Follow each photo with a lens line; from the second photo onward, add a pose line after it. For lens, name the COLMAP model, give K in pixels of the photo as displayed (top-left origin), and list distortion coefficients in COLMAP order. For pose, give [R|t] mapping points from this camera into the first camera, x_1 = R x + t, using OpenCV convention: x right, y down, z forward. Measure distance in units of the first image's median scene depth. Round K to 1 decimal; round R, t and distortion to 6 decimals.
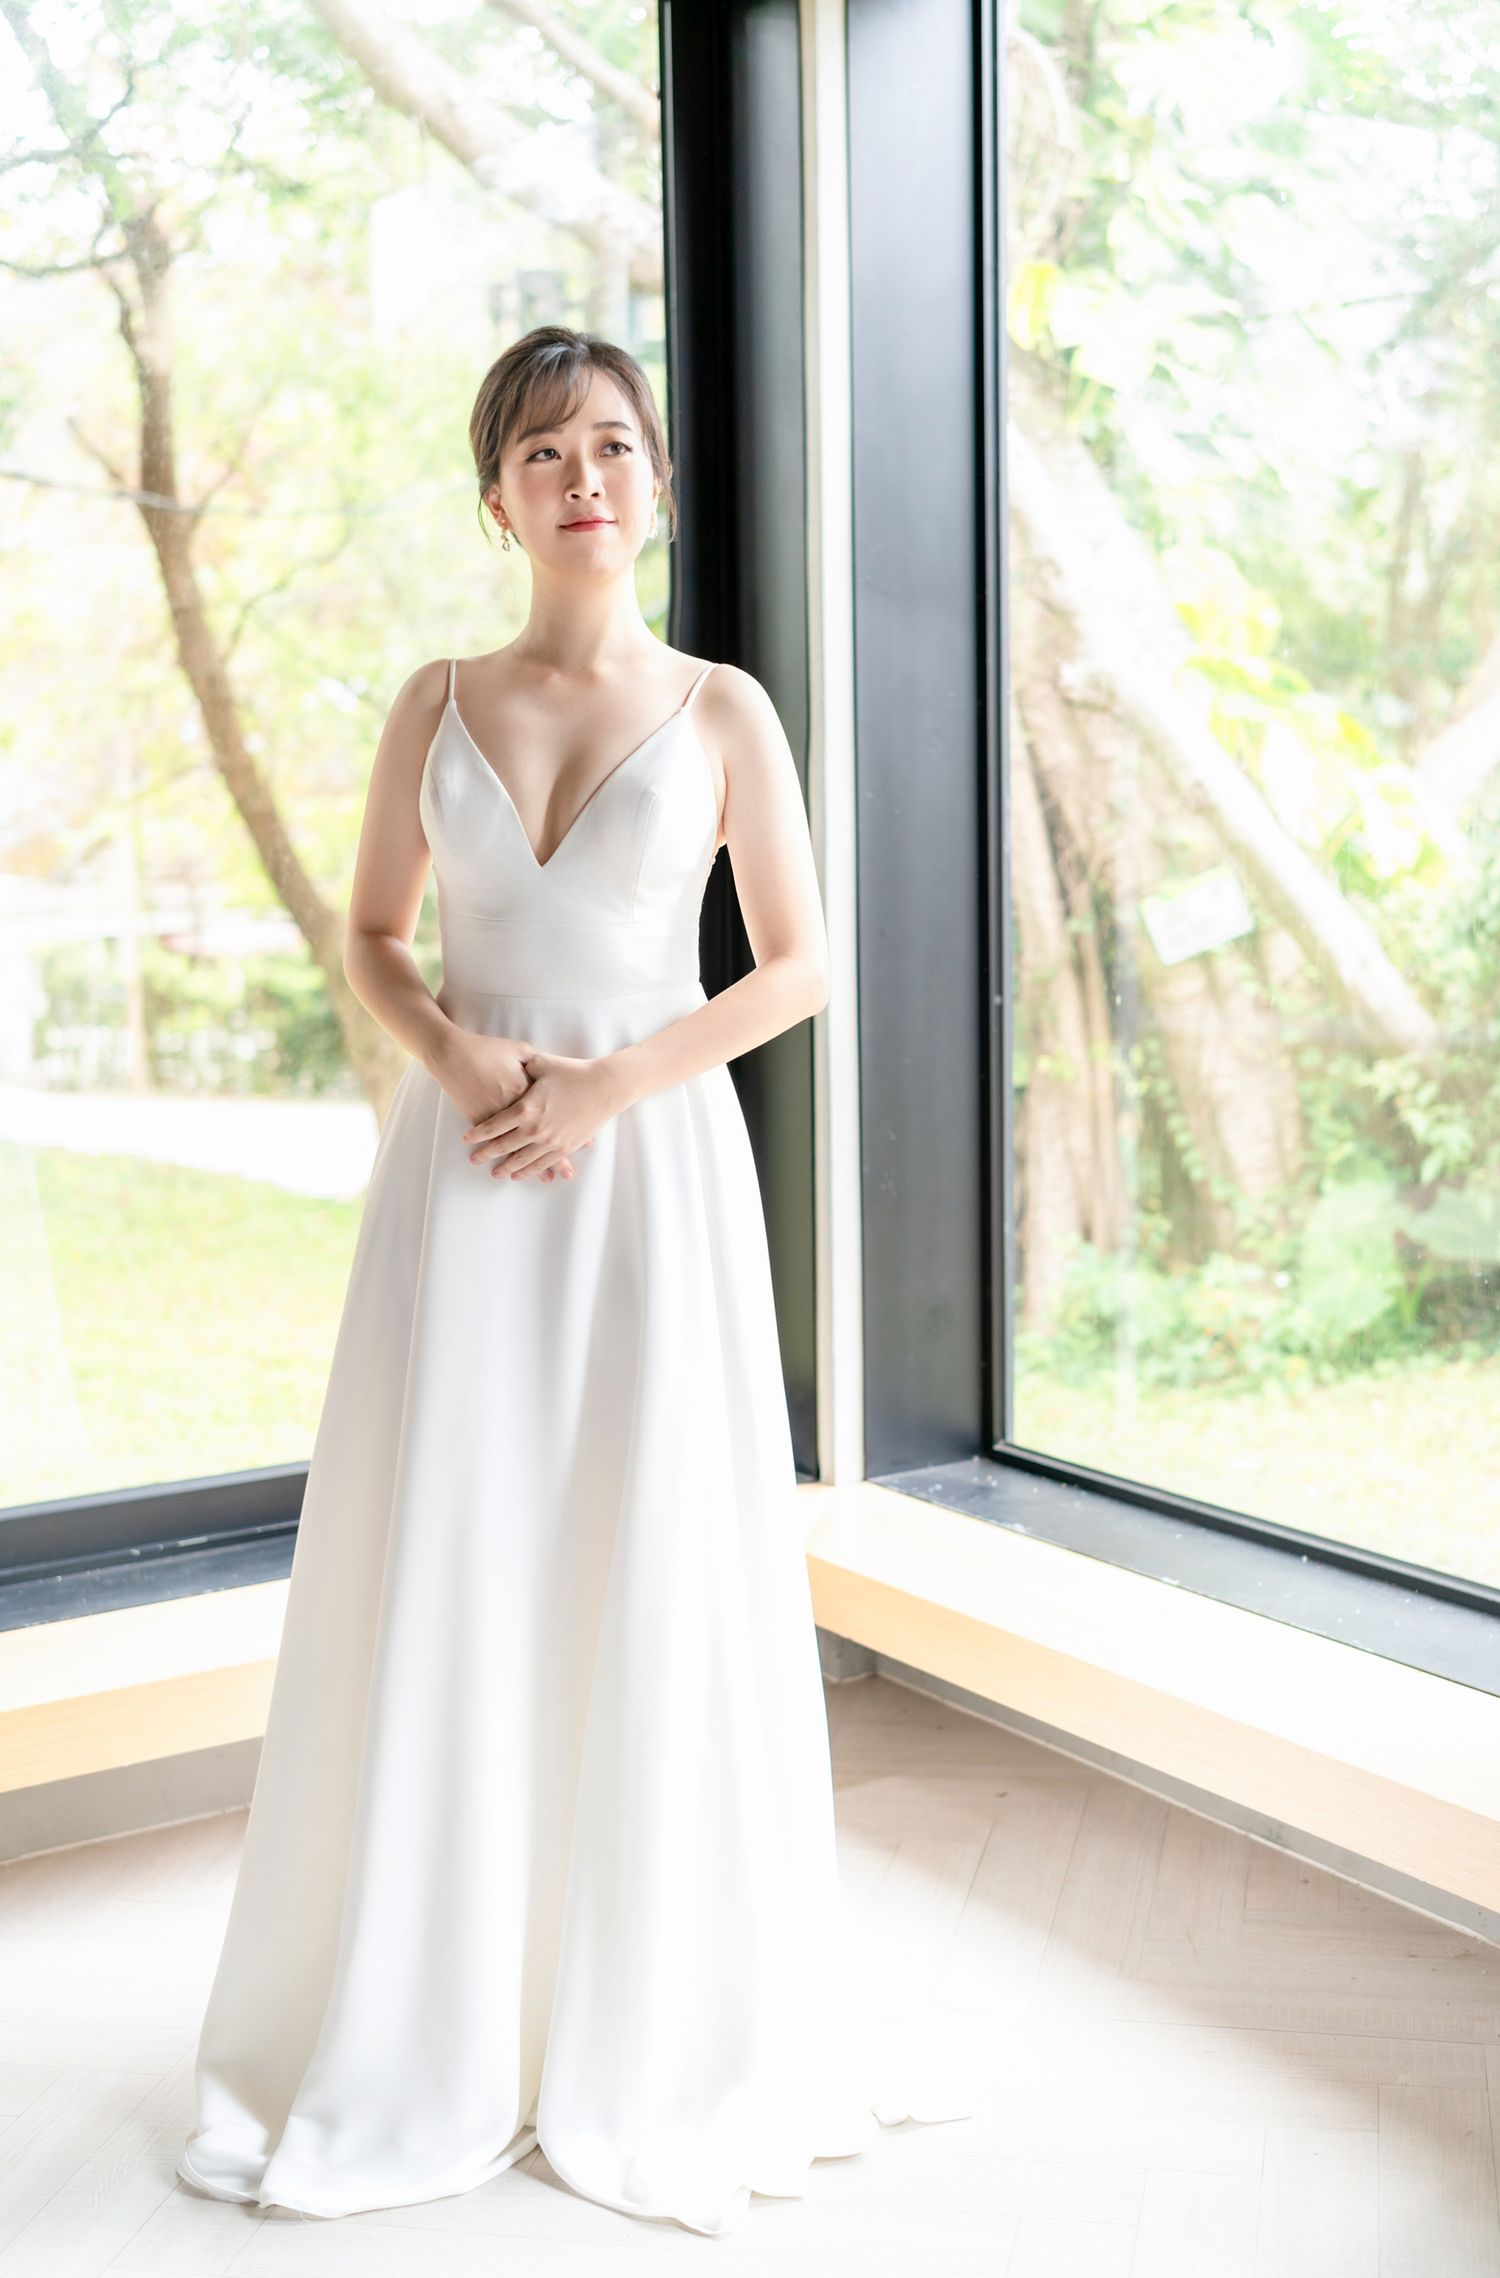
lens RADIAL K [[2203.2, 0, 859.6], [0, 2203.2, 1138.8], [0, 0, 1]] dist [0.007733, 0.134415]
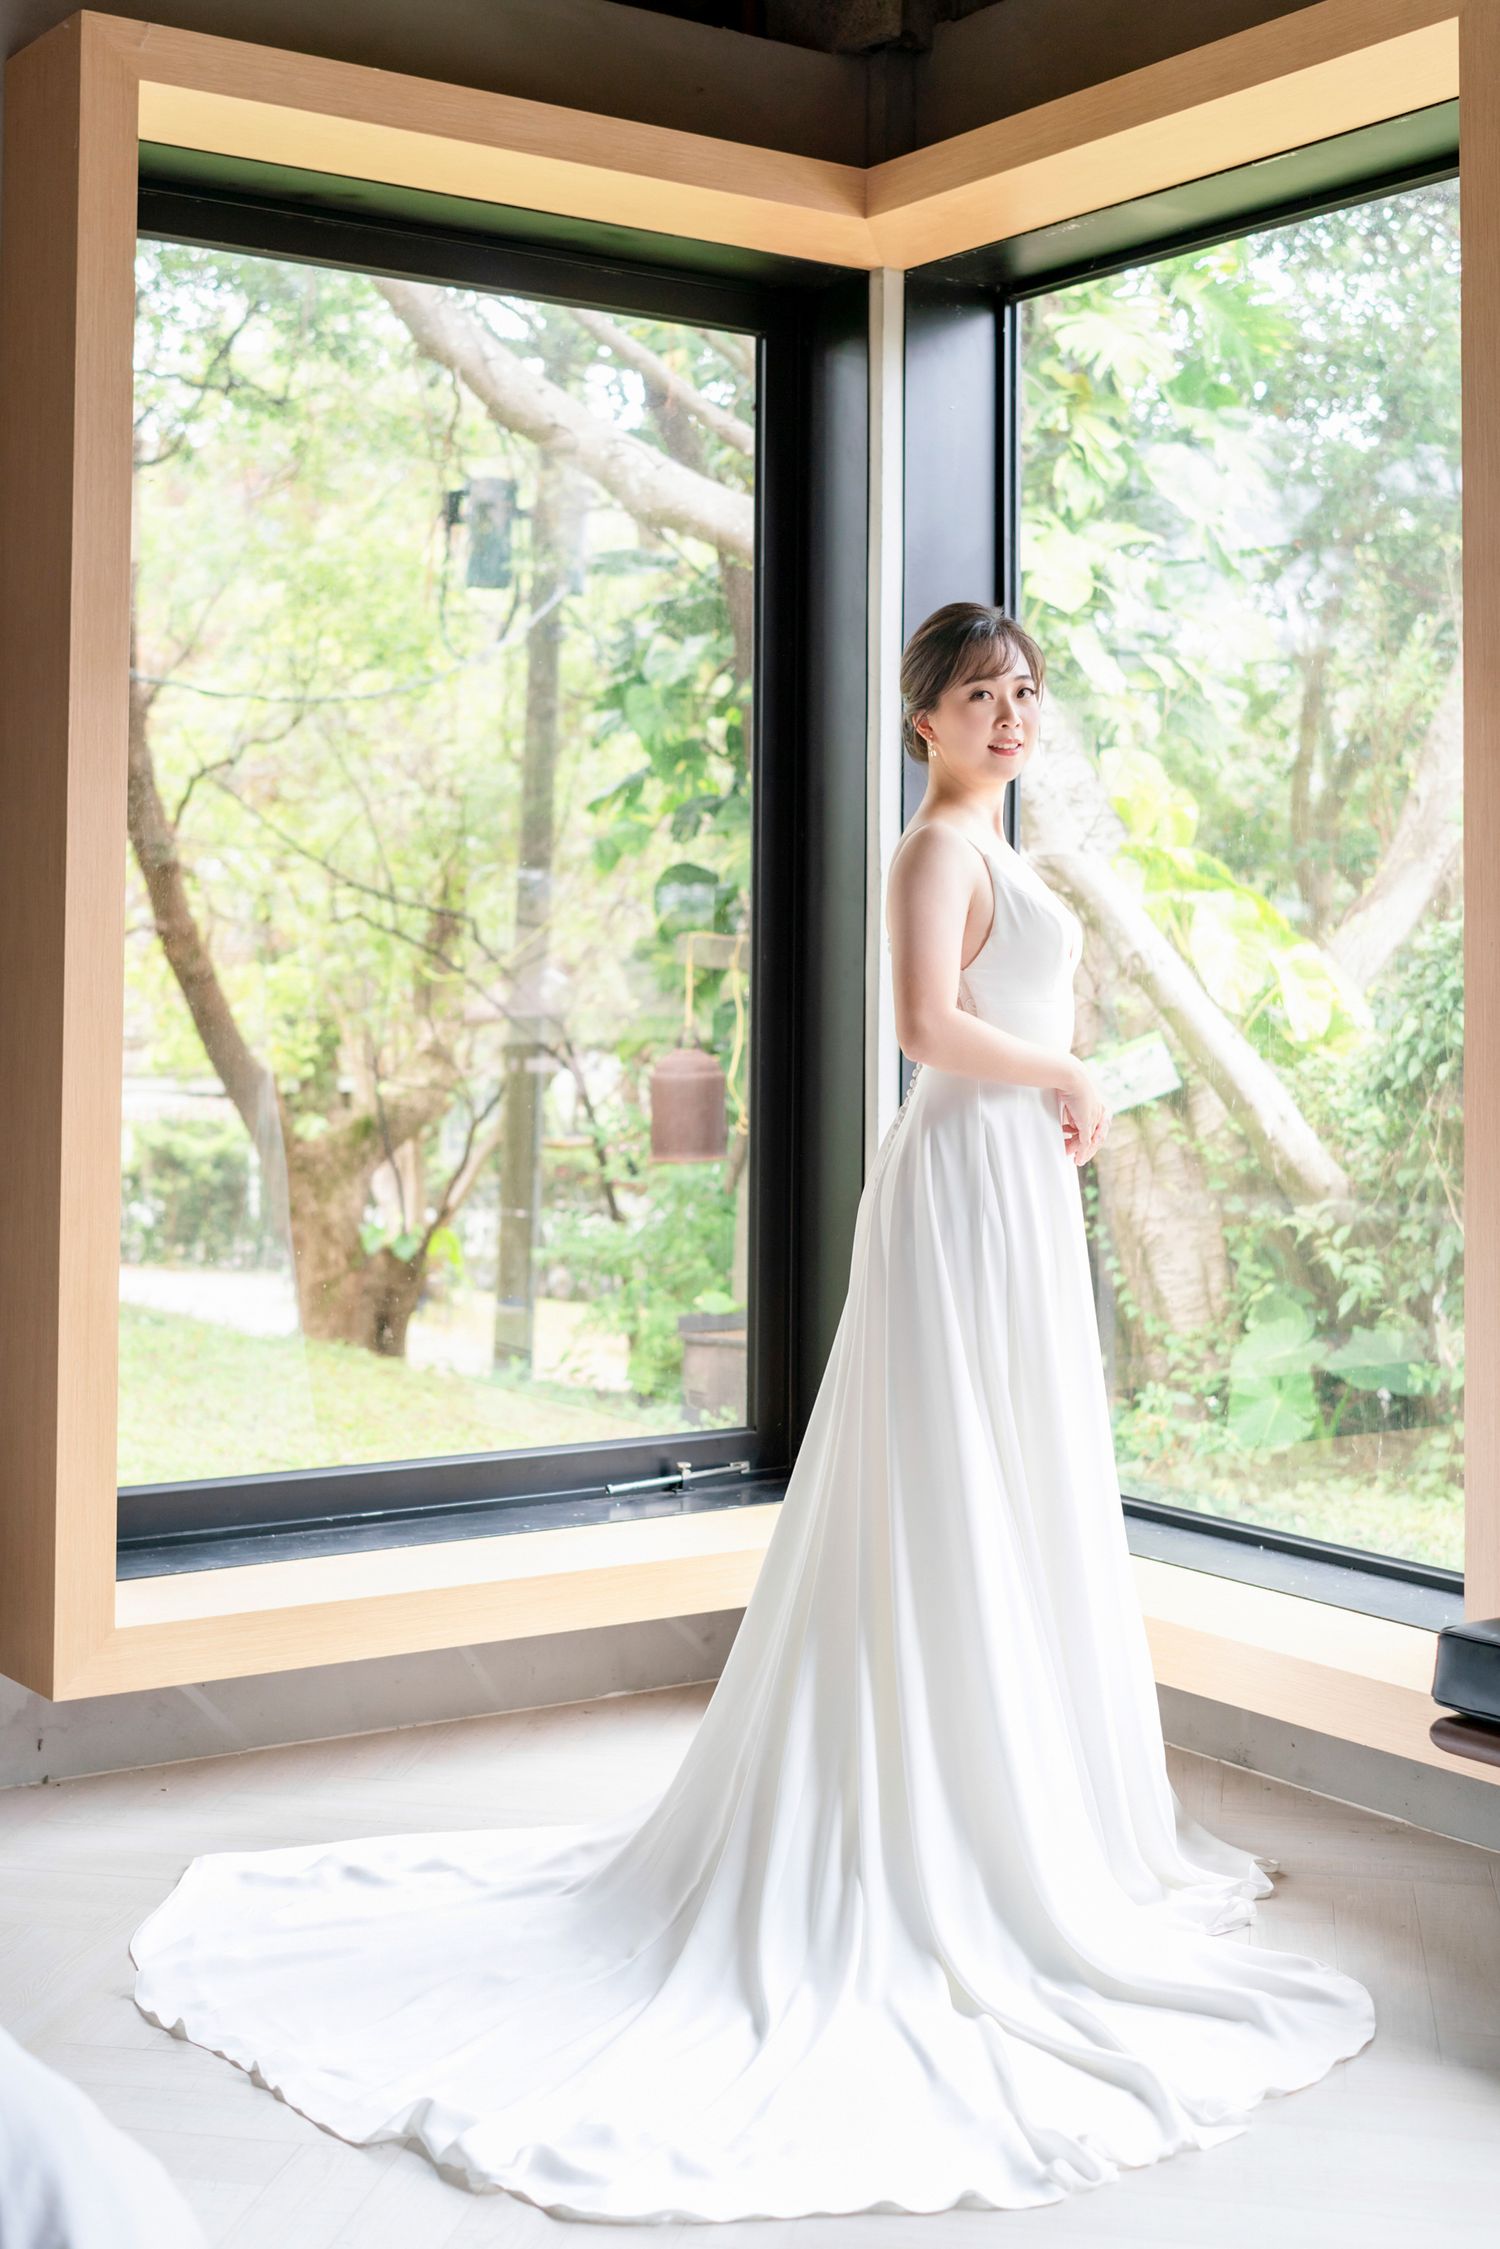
lens RADIAL K [[2563.7, 0, 750.0], [0, 2563.7, 1124.5], [0, 0, 1]] dist [0.129924, -0.012352]
pose [[0.999260, 0.017064, 0.034460, -0.081983], [-0.013199, 0.993906, -0.109439, 0.067015], [-0.036118, 0.108903, 0.993396, -0.272488]]
